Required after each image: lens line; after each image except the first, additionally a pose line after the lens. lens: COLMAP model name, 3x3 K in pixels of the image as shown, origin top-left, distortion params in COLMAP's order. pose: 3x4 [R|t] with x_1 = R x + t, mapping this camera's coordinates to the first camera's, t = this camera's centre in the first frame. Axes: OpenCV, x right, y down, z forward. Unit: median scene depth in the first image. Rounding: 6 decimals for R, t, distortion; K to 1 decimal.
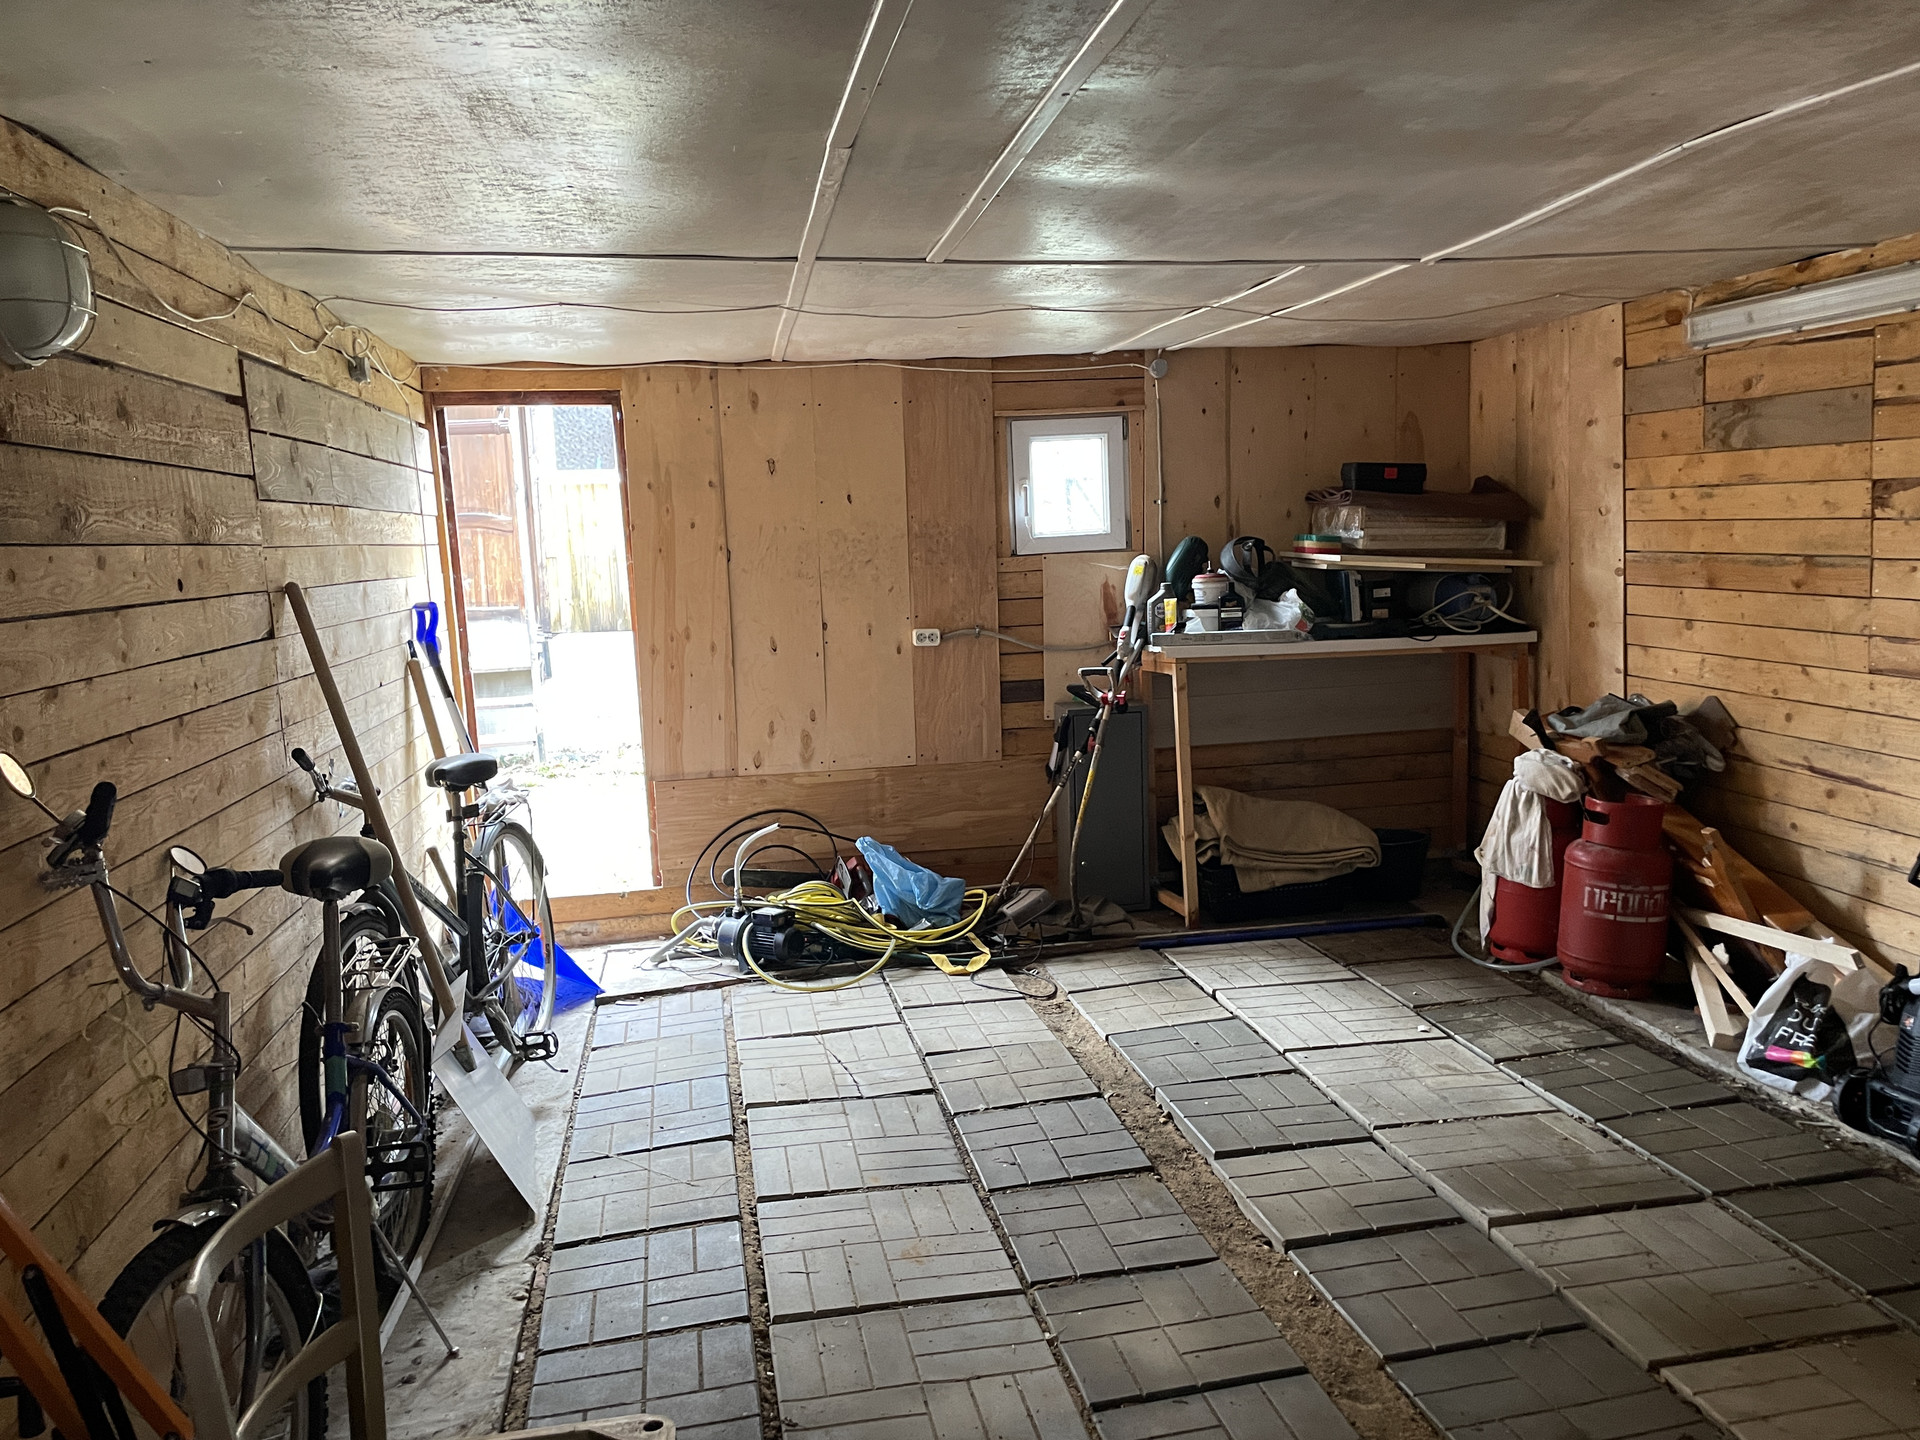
lens RADIAL K [[1450.2, 0, 925.4], [0, 1450.2, 743.7], [0, 0, 1]] dist [0.083662, -0.108582]
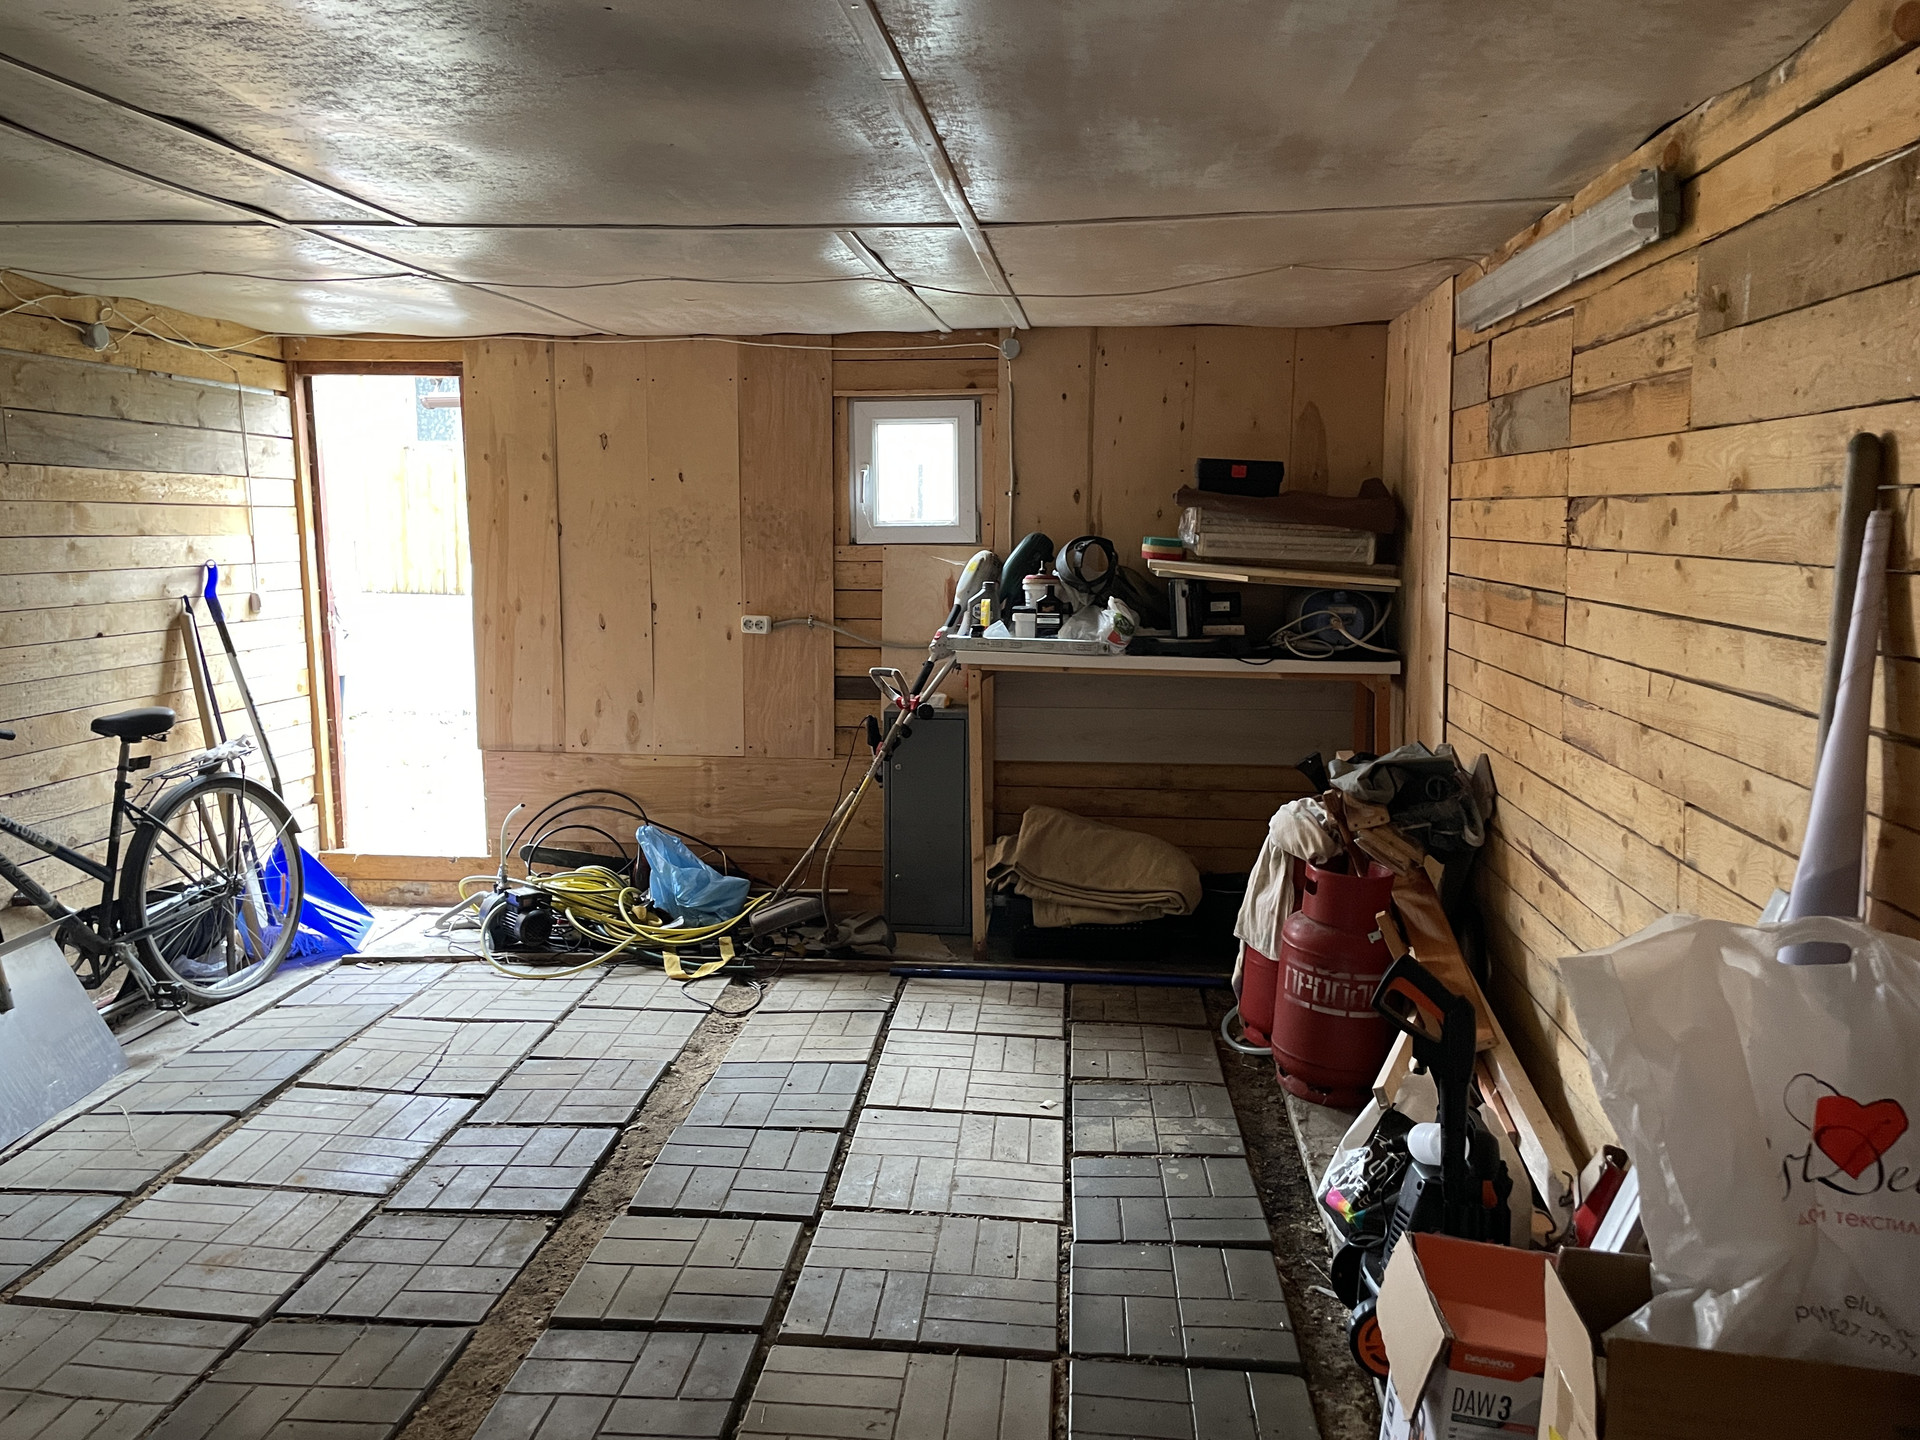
lens RADIAL K [[1450.2, 0, 967.1], [0, 1450.2, 719.7], [0, 0, 1]] dist [0.083662, -0.108582]
pose [[0.960868, 0.078720, -0.265585, 0.410453], [-0.079512, 0.996803, 0.007785, -0.030345], [0.265348, 0.013636, 0.964056, 0.116328]]
